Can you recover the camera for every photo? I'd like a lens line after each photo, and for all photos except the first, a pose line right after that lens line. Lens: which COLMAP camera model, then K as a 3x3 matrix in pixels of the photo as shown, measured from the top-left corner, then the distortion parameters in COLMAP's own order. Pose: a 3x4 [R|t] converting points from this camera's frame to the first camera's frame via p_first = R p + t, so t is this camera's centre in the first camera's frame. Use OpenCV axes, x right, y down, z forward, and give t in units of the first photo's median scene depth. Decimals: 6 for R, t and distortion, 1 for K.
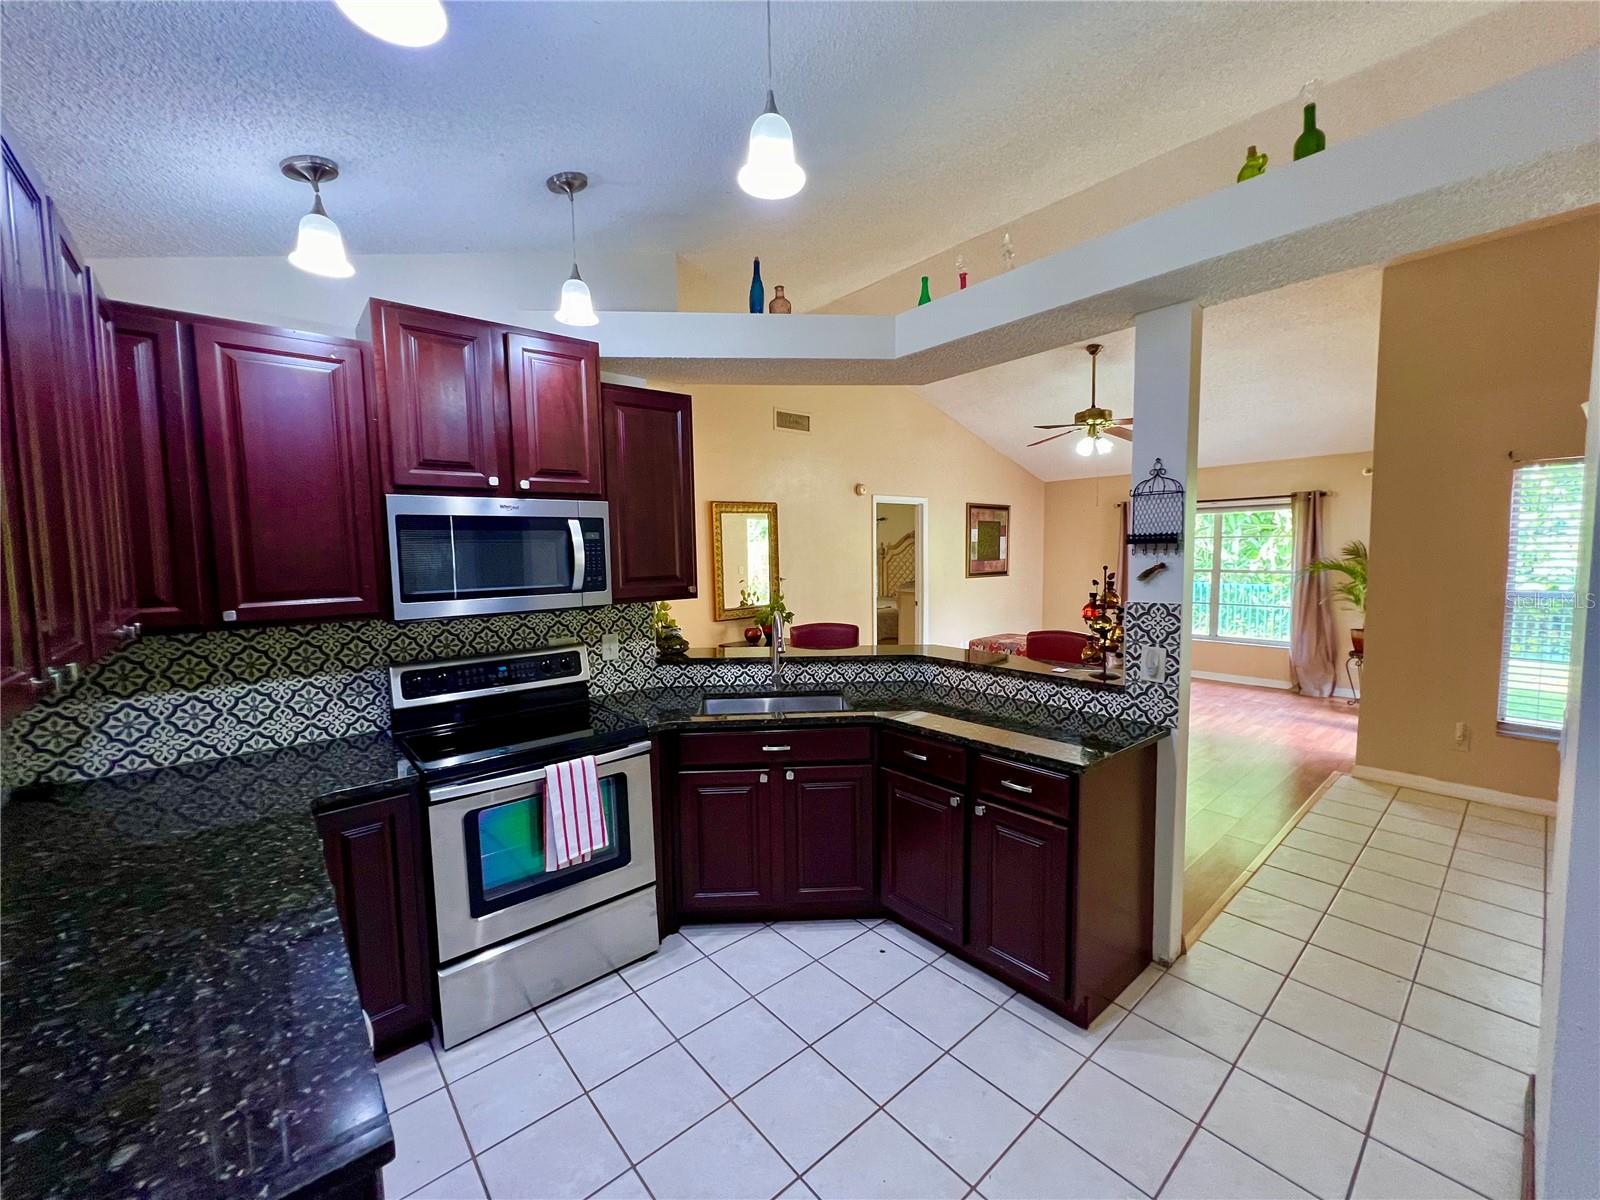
lens RADIAL K [[643.5, 0, 797.4], [0, 643.5, 599.3], [0, 0, 1]] dist [-0.002047, 0.001037]
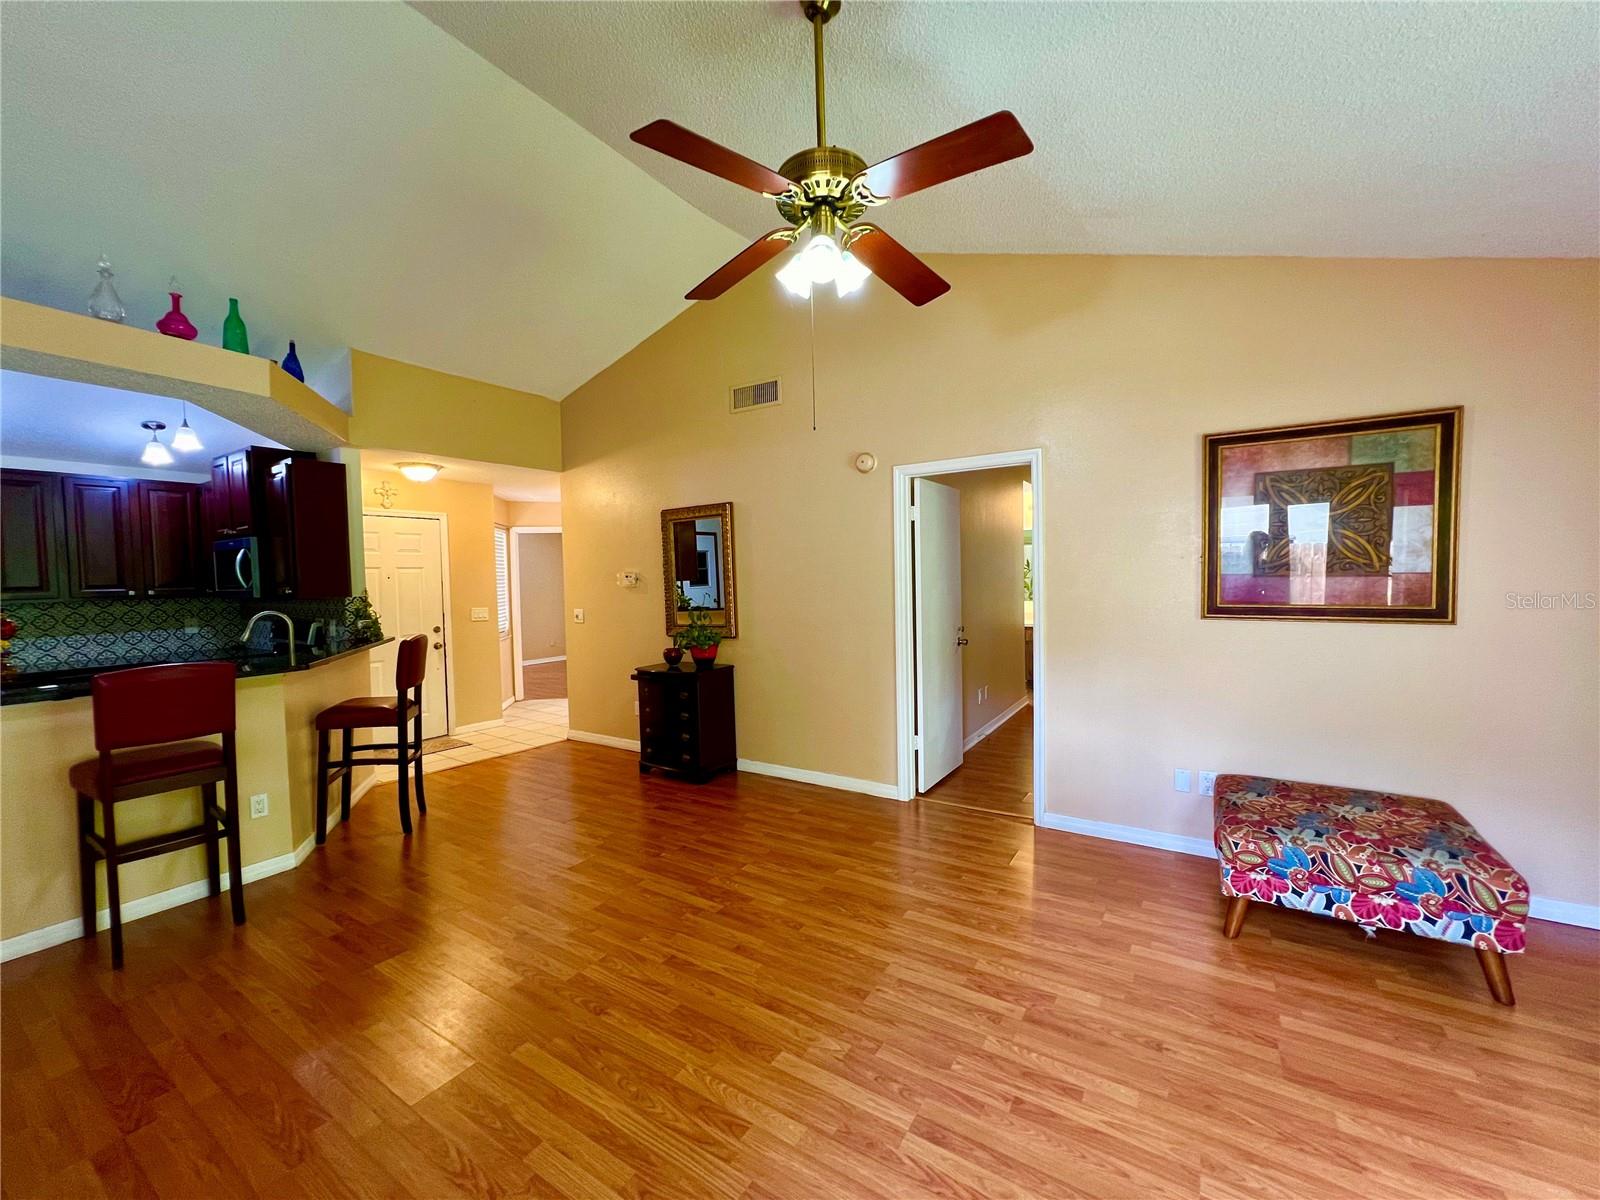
lens RADIAL K [[643.5, 0, 797.4], [0, 643.5, 599.3], [0, 0, 1]] dist [-0.002047, 0.001037]
pose [[0.284452, 0.046818, -0.957547, 0.764744], [-0.060606, 0.997687, 0.030777, -0.055420], [0.956773, 0.049279, 0.286631, 0.833806]]
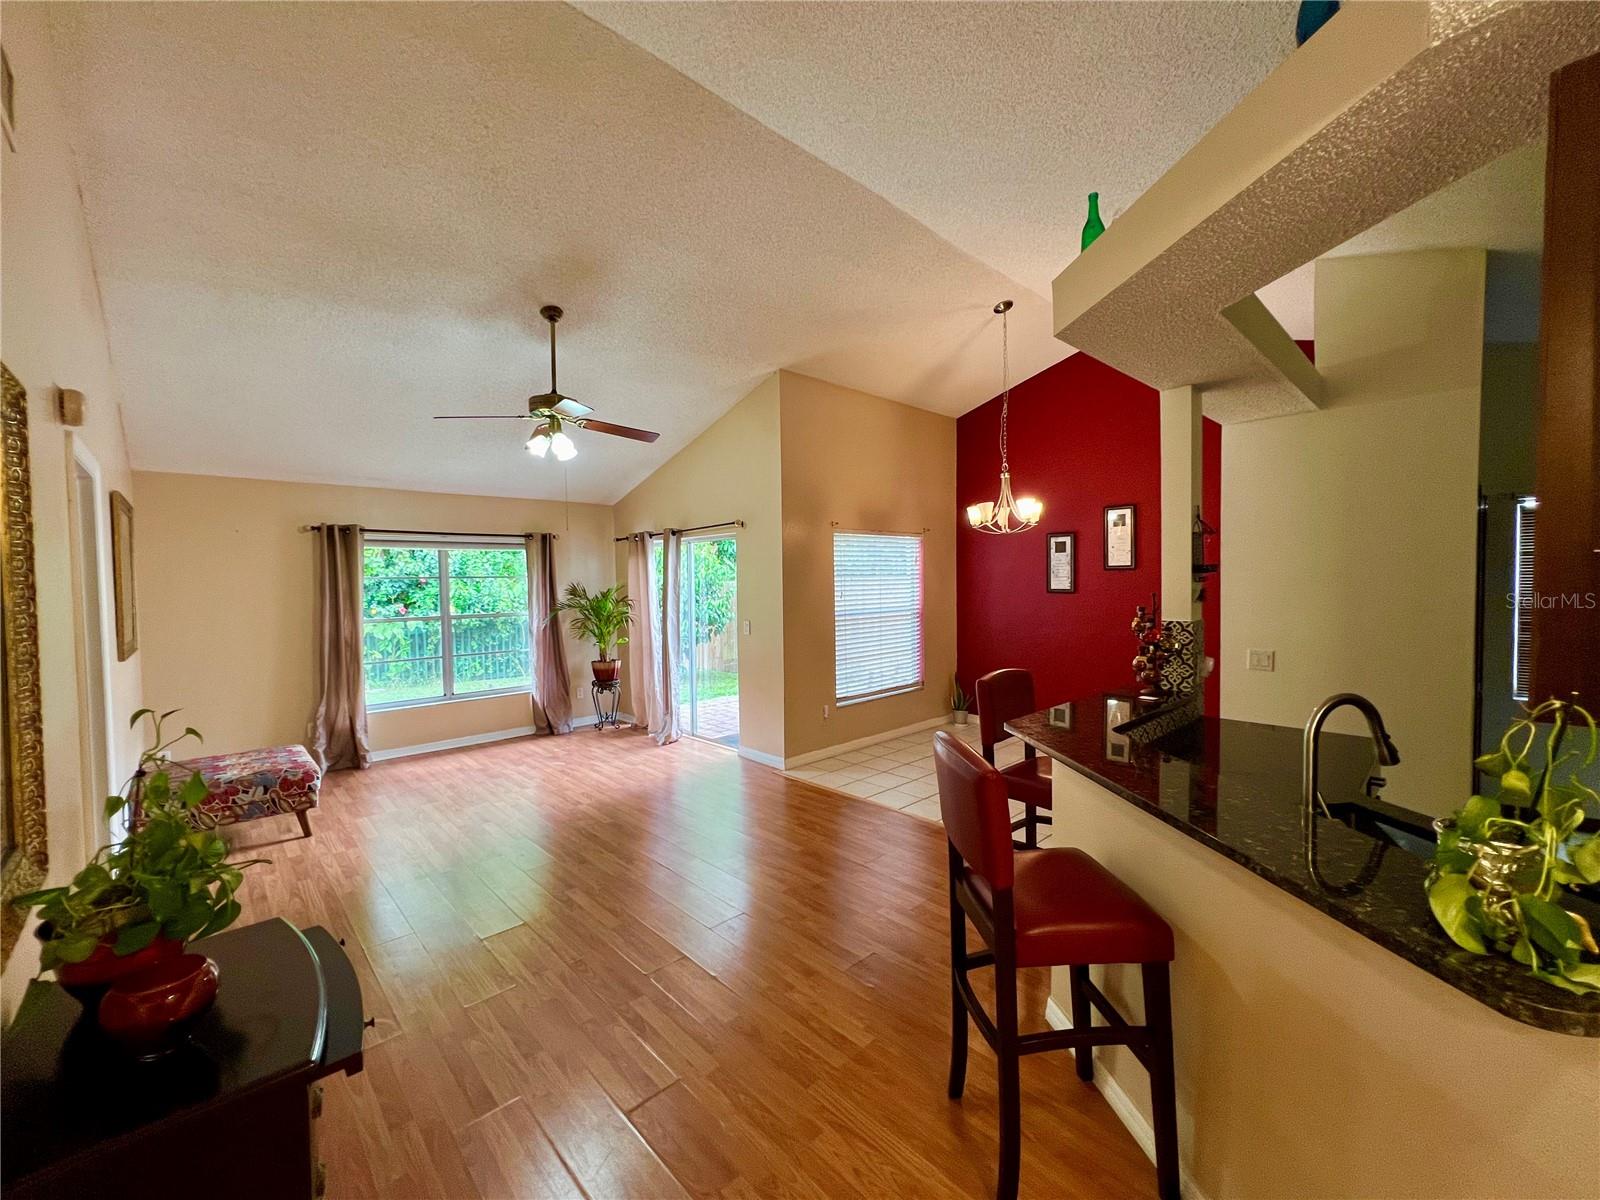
lens RADIAL K [[643.5, 0, 797.4], [0, 643.5, 599.3], [0, 0, 1]] dist [-0.002047, 0.001037]
pose [[-0.050801, -0.017645, 0.998553, -0.261920], [0.094396, 0.995283, 0.022390, -0.054614], [-0.994238, 0.095397, -0.048896, 0.732462]]
